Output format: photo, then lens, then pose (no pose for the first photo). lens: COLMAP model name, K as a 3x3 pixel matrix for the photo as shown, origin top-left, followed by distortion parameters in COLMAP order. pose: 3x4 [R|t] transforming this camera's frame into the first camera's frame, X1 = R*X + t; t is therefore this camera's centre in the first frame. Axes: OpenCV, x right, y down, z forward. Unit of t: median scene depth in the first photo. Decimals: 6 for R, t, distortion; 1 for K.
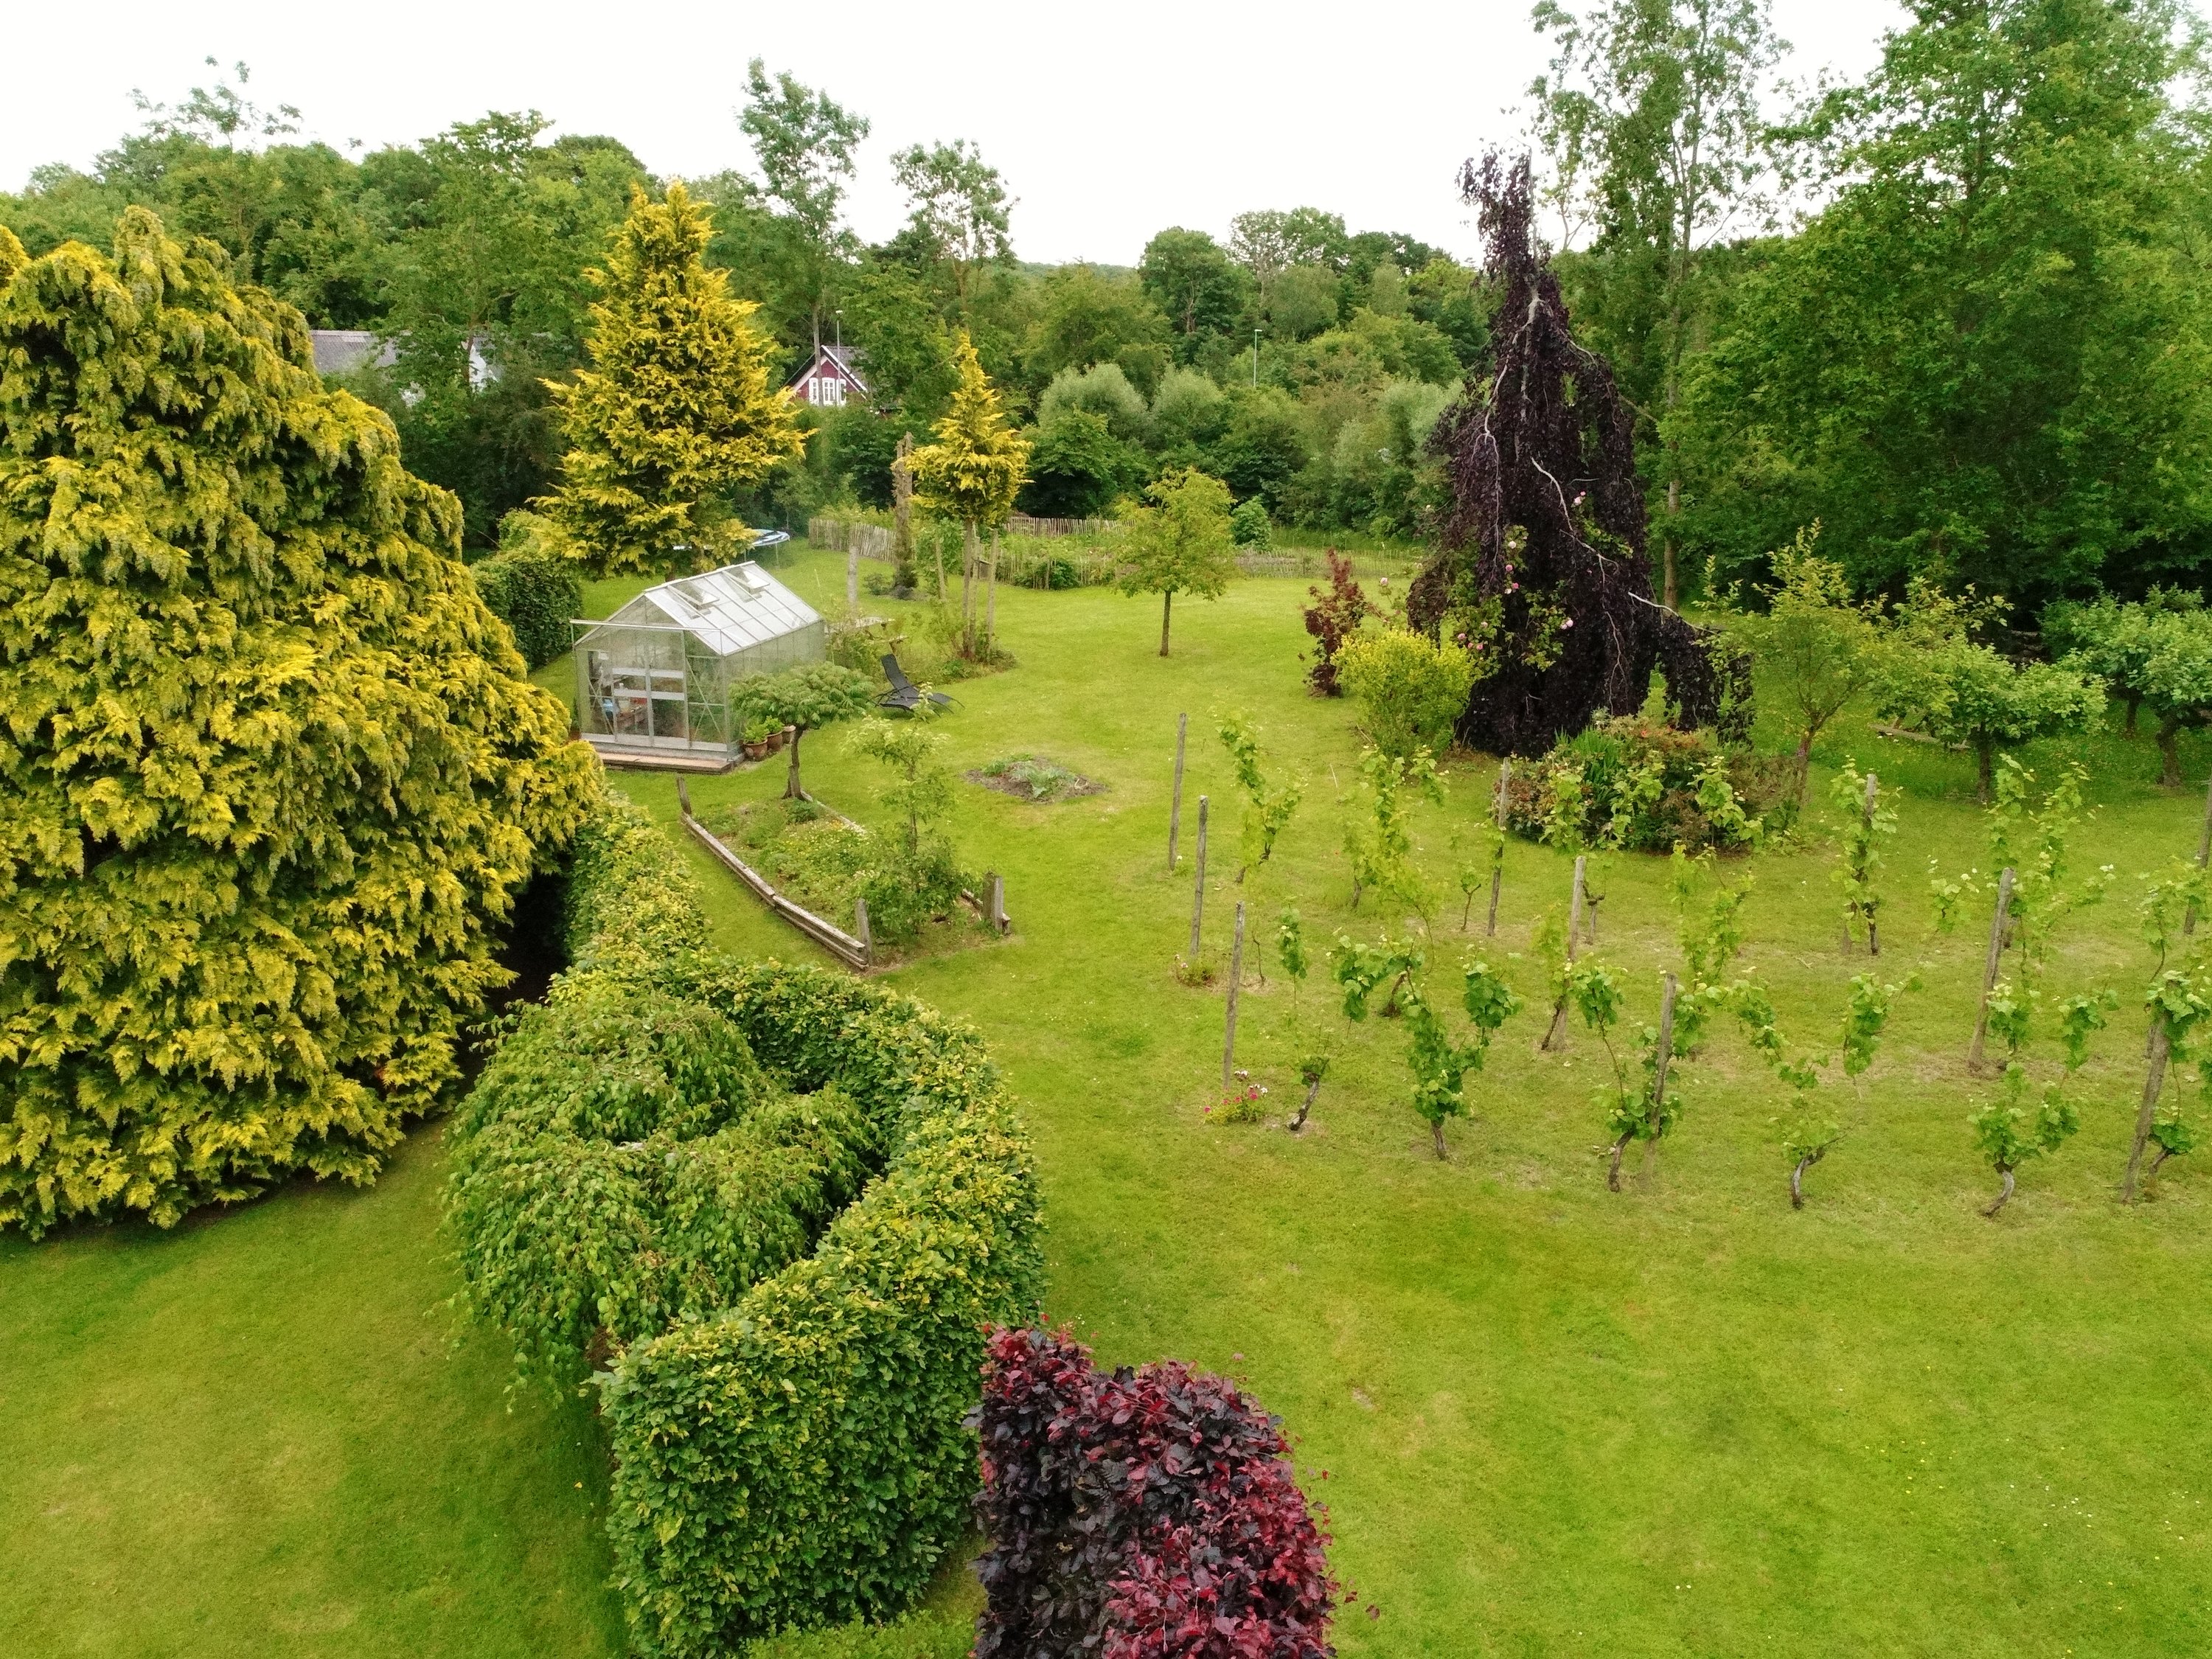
lens RADIAL K [[1648.6, 0, 1106.5], [0, 1648.6, 818.6], [0, 0, 1]] dist [-0.007976, -0.000186]
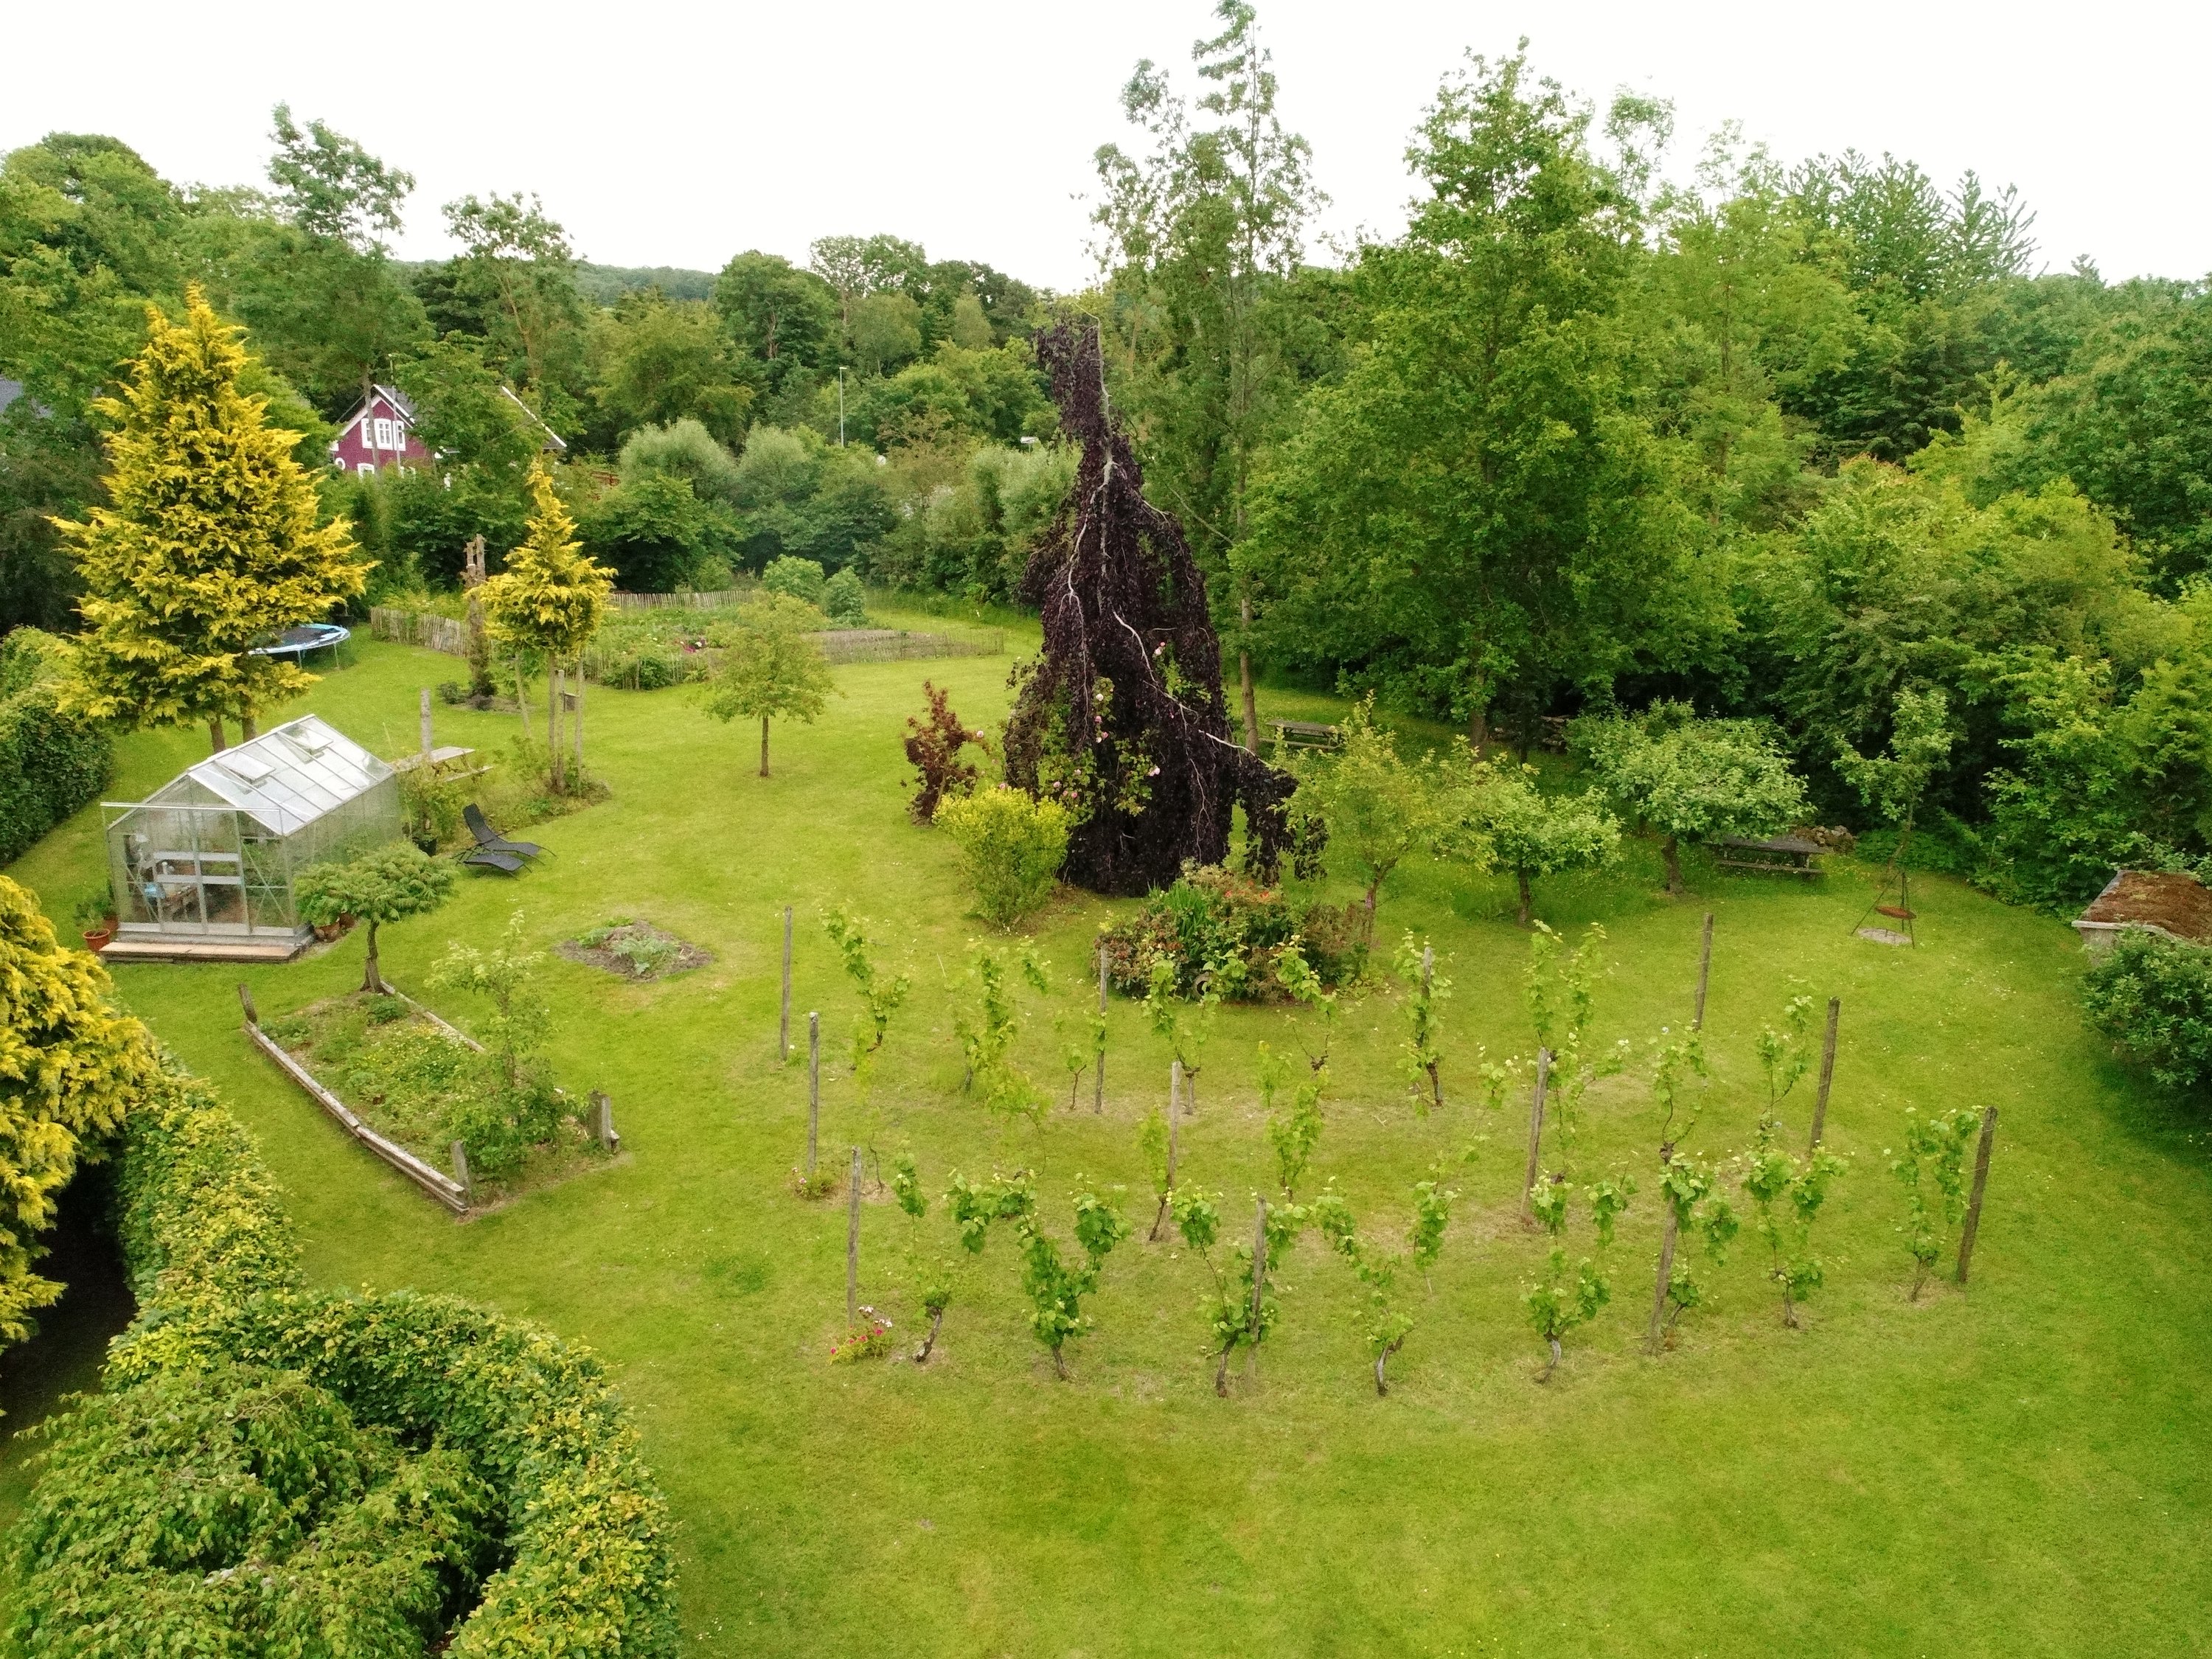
lens RADIAL K [[1648.6, 0, 1104.9], [0, 1648.6, 822.3], [0, 0, 1]] dist [-0.007976, -0.000186]
pose [[0.971181, -0.048452, 0.233365, 0.001856], [0.048878, 0.998797, 0.003961, -0.090633], [-0.233276, 0.007560, 0.972381, -0.014828]]
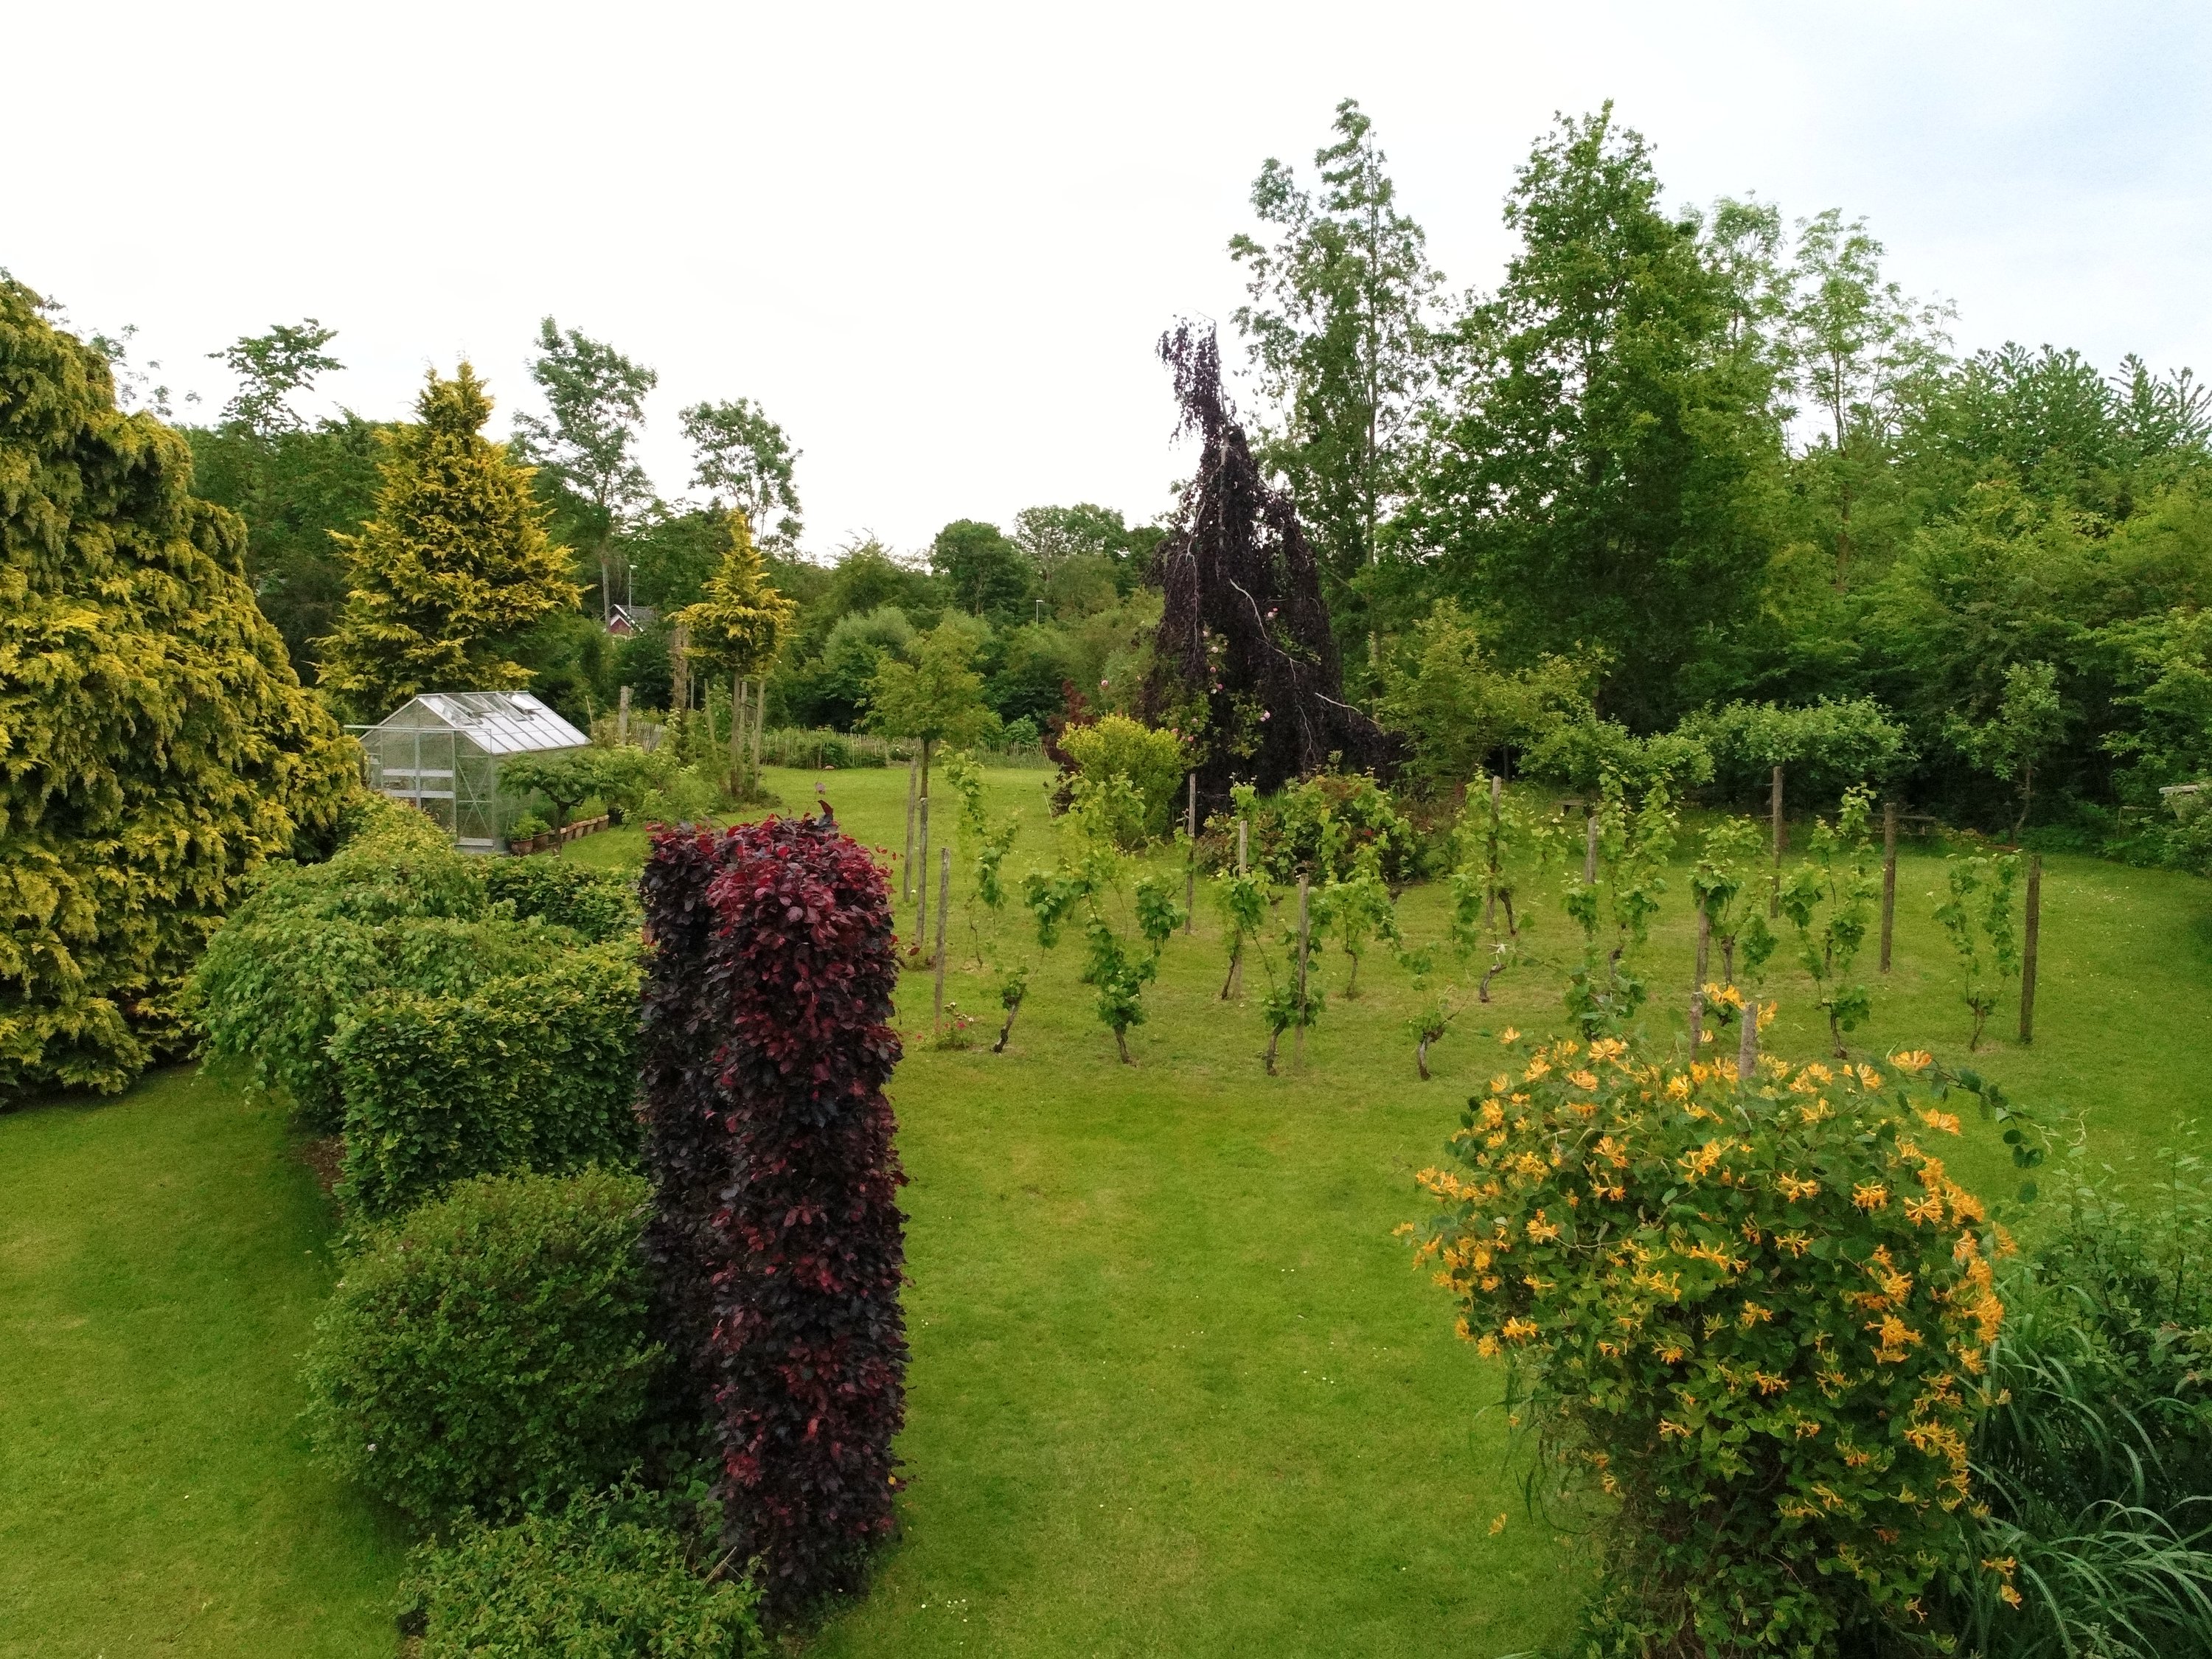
lens RADIAL K [[1648.6, 0, 1106.1], [0, 1648.6, 819.3], [0, 0, 1]] dist [-0.007976, -0.000186]
pose [[0.992831, -0.009840, 0.119123, 0.035009], [0.030865, 0.983912, -0.175968, 0.146611], [-0.115475, 0.178383, 0.977162, -0.081025]]
